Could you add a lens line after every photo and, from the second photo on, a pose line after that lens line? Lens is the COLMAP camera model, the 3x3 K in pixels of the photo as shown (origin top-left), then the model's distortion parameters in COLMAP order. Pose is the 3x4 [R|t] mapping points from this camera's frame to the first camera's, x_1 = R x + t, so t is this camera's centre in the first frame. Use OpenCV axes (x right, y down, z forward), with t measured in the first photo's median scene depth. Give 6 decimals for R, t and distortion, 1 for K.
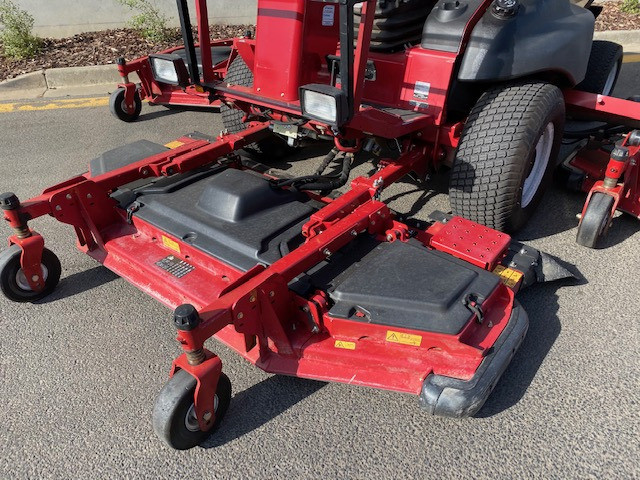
lens RADIAL K [[466.5, 0, 309.2], [0, 466.5, 241.9], [0, 0, 1]] dist [0.036683, -0.005237]
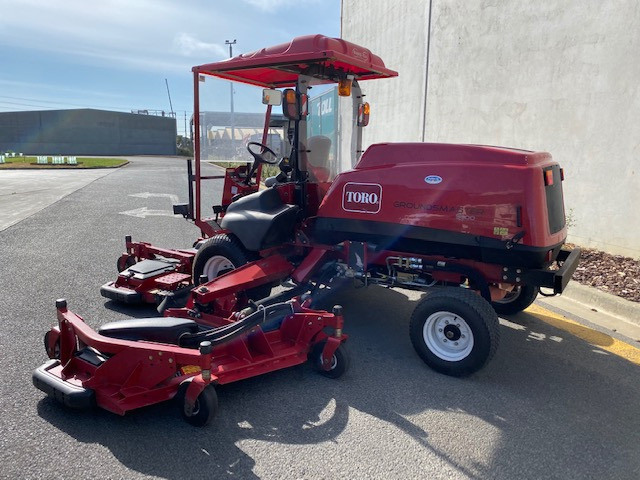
lens RADIAL K [[477.9, 0, 318.8], [0, 477.9, 242.5], [0, 0, 1]] dist [0.014480, -0.013985]
pose [[0.097656, 0.217479, -0.971167, 2.350580], [-0.574097, 0.809415, 0.123528, -0.747927], [0.812942, 0.545481, 0.203898, 0.905898]]
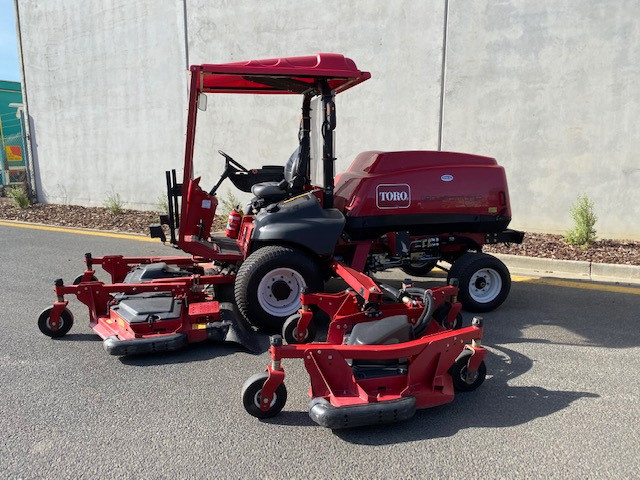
lens RADIAL K [[481.5, 0, 316.3], [0, 481.5, 242.4], [0, 0, 1]] dist [0.011386, -0.005633]
pose [[0.791833, 0.130866, -0.596552, 1.685329], [-0.360622, 0.888500, -0.283760, 0.132731], [0.492902, 0.439820, 0.750737, -0.348369]]
